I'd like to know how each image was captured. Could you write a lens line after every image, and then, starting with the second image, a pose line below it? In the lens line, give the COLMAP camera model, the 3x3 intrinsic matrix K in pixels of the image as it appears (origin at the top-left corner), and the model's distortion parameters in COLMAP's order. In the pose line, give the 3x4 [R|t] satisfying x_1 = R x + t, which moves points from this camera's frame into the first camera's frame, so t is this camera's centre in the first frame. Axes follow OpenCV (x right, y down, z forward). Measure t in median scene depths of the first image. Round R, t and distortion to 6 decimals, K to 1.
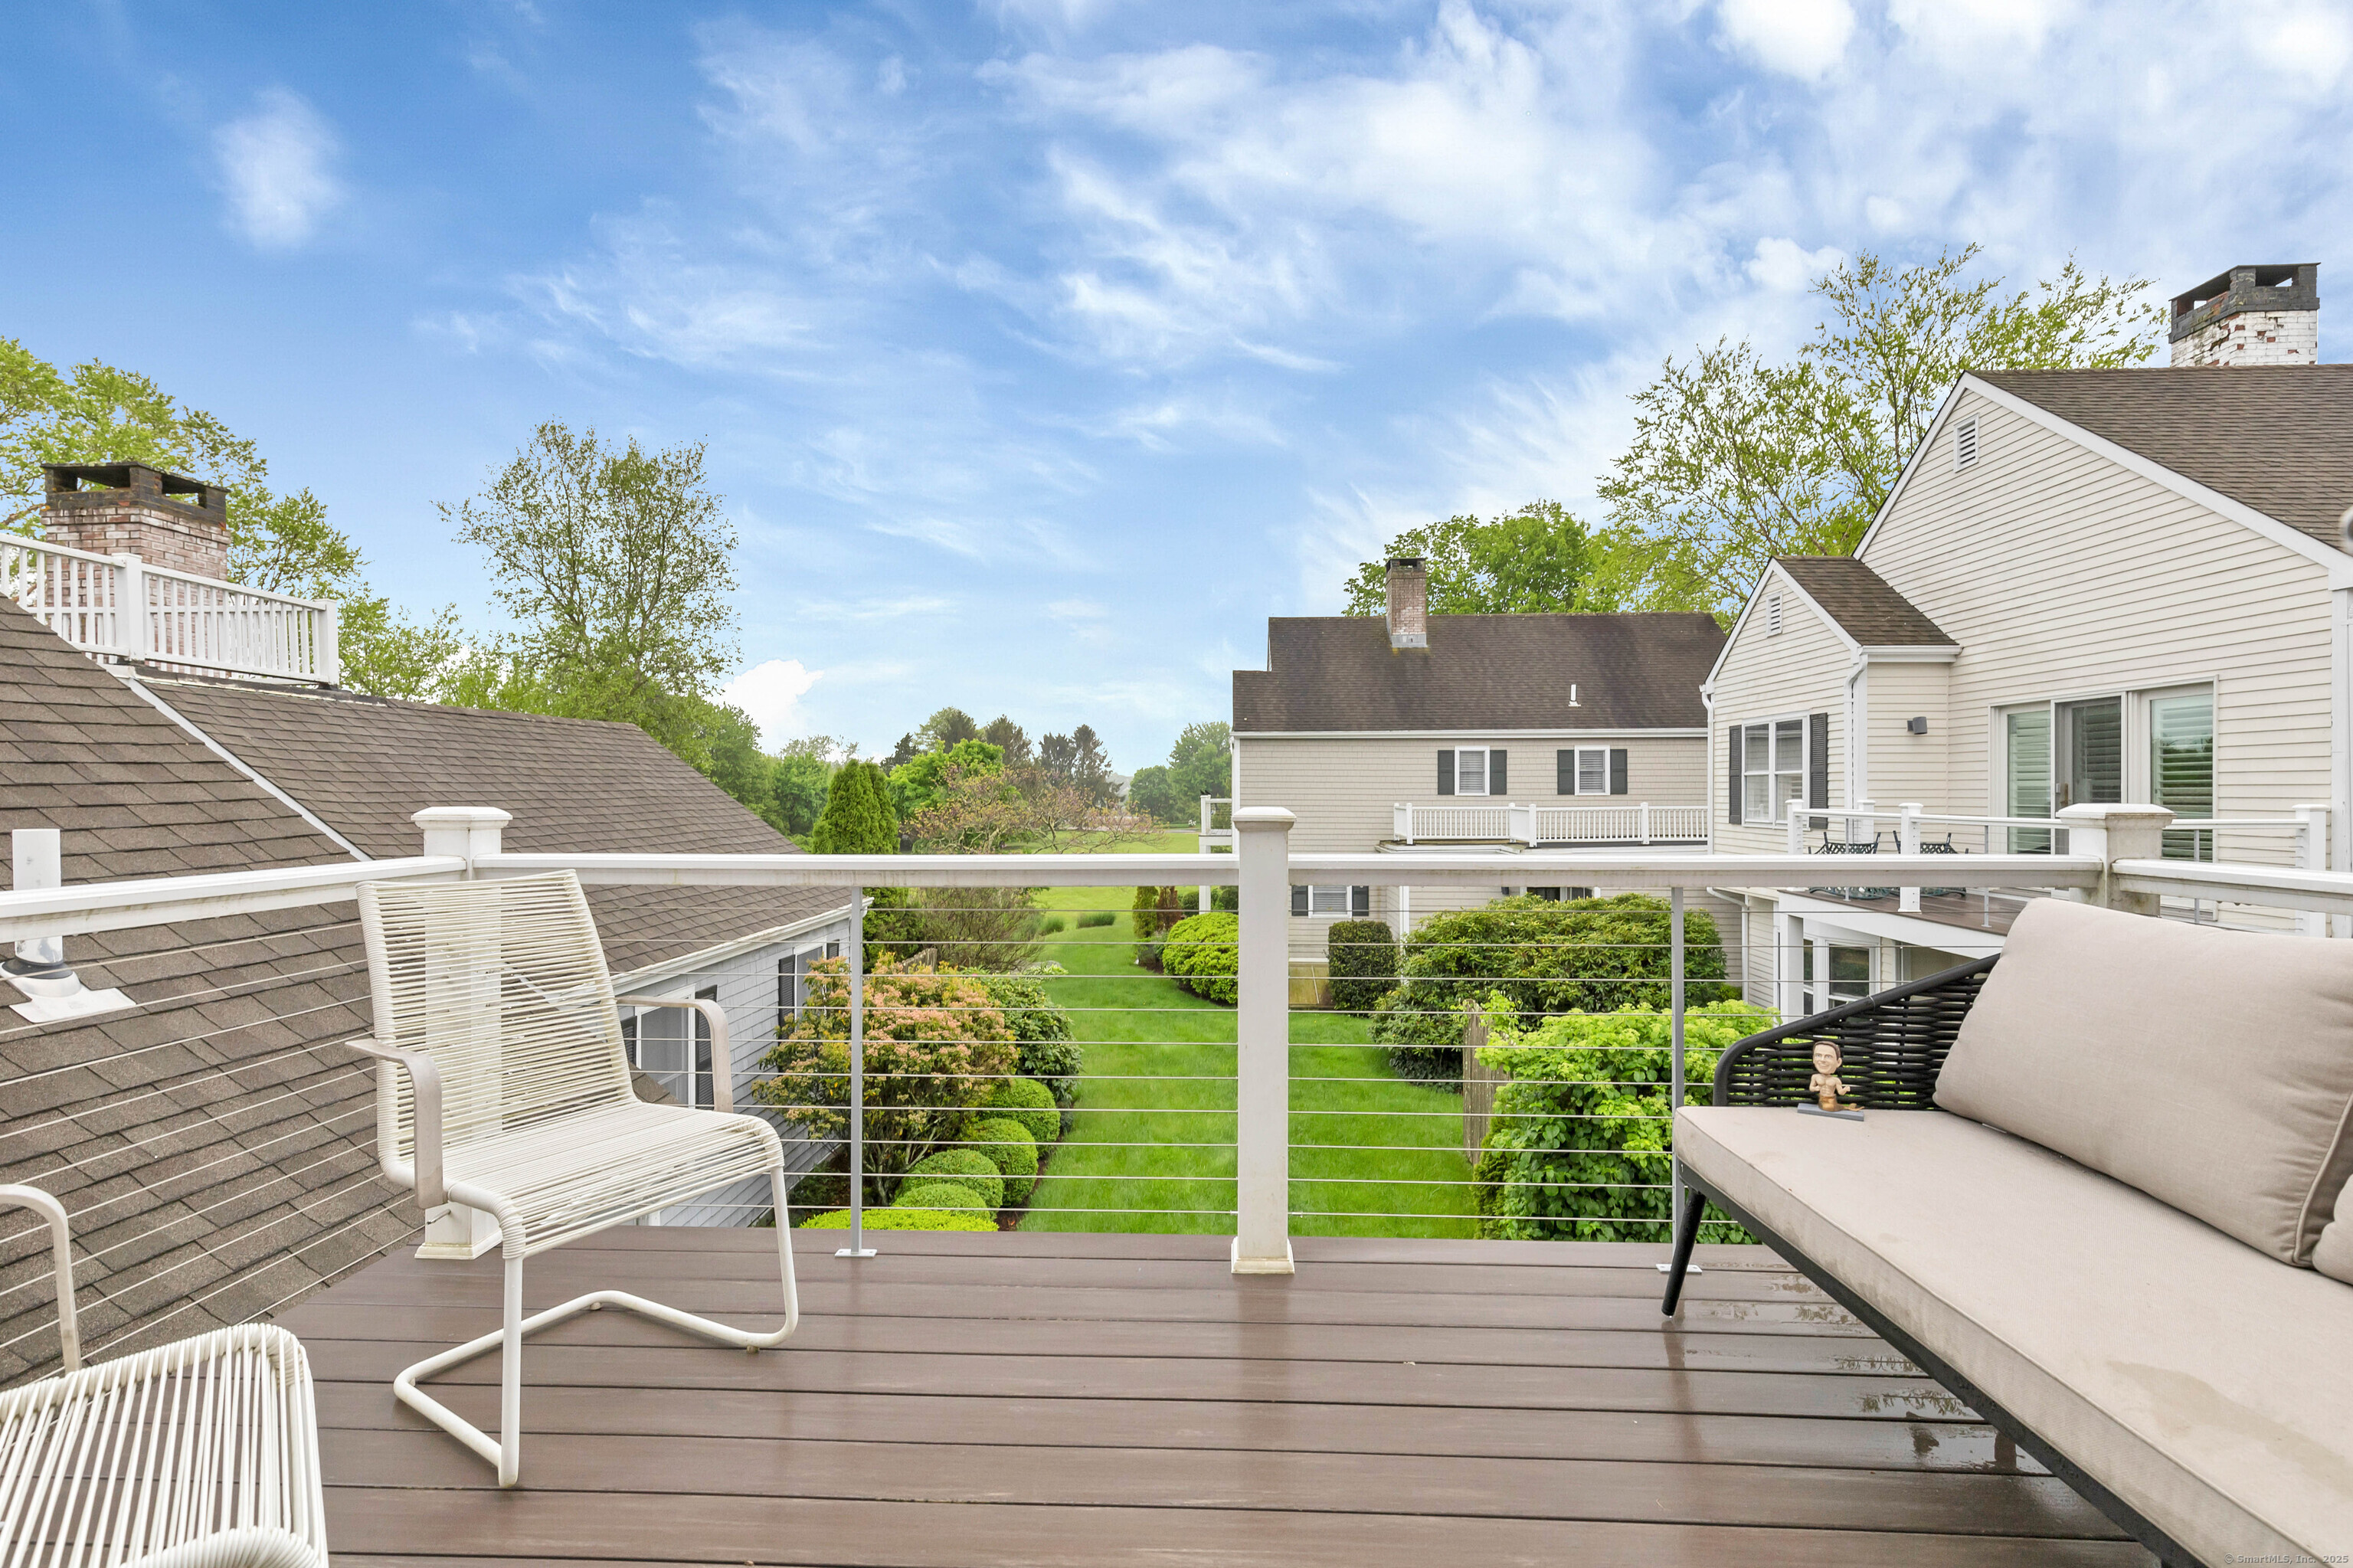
lens RADIAL K [[1061.8, 0, 1163.7], [0, 1061.8, 805.9], [0, 0, 1]] dist [0.007454, 0.000031]
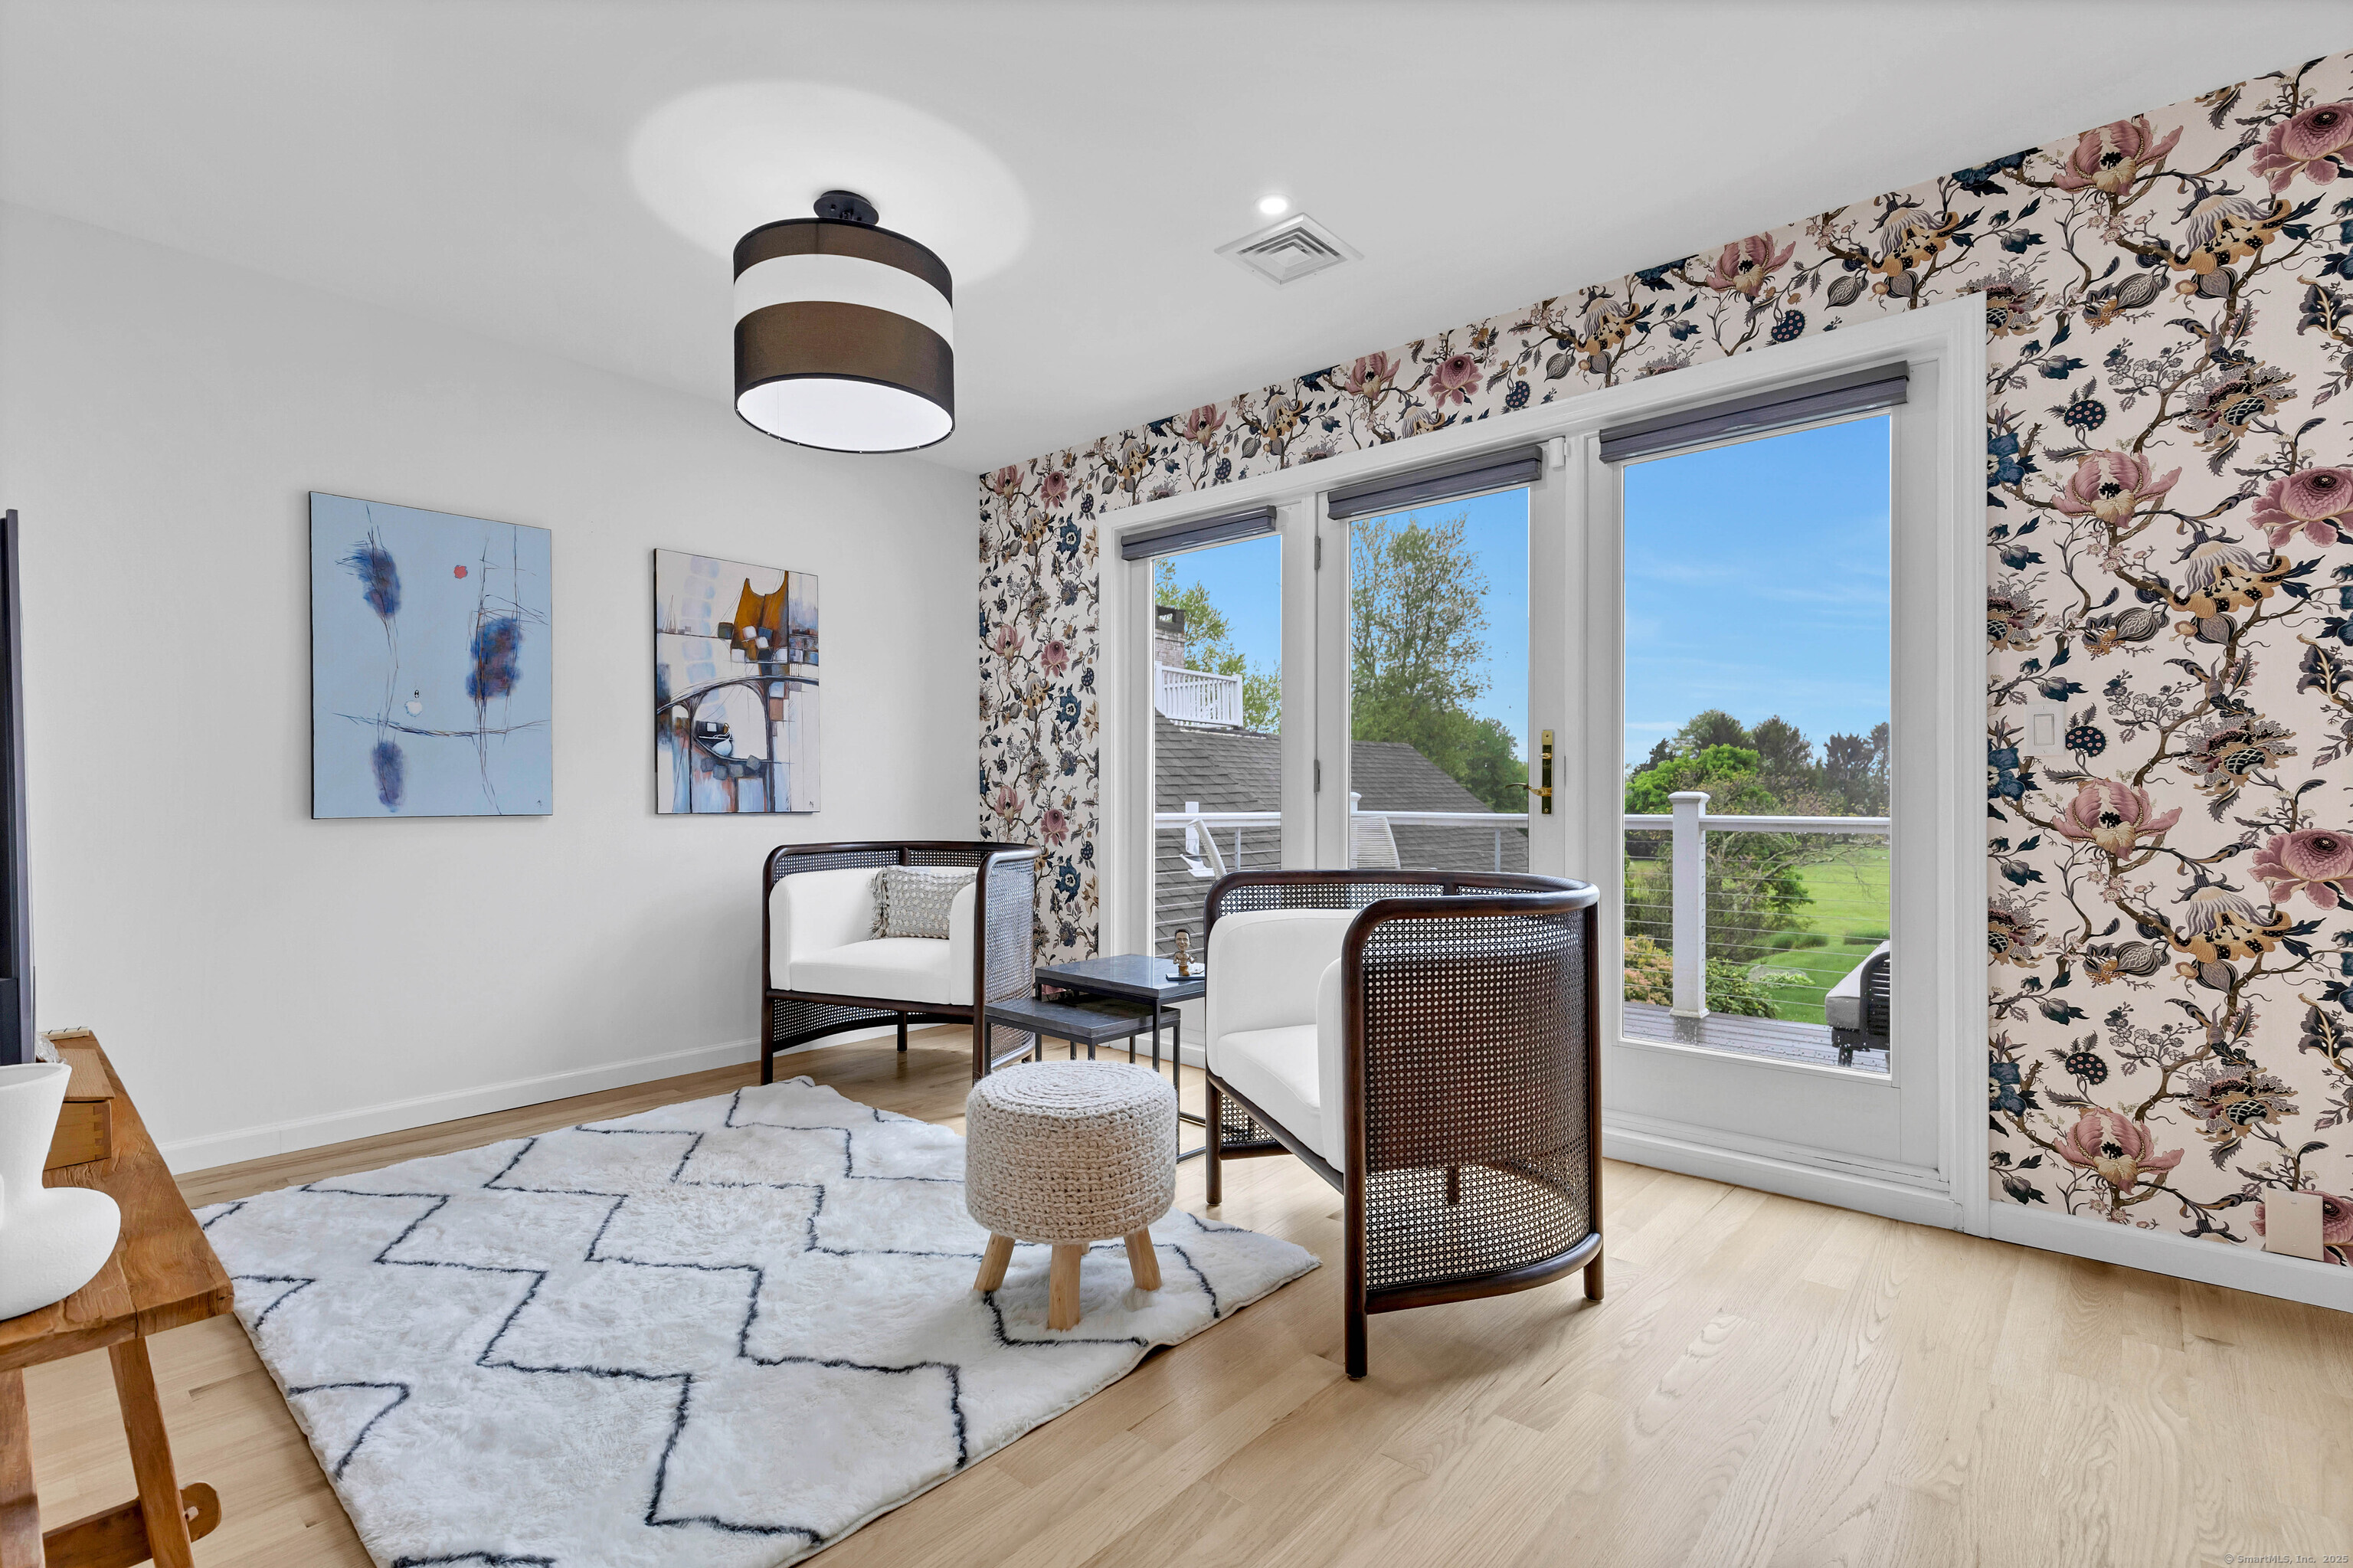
lens RADIAL K [[1061.8, 0, 1163.7], [0, 1061.8, 805.9], [0, 0, 1]] dist [0.007454, 0.000031]
pose [[0.772911, 0.009071, -0.634449, 0.075129], [-0.013604, 0.999905, -0.002277, 0.005839], [0.634368, 0.010392, 0.772961, -0.152334]]
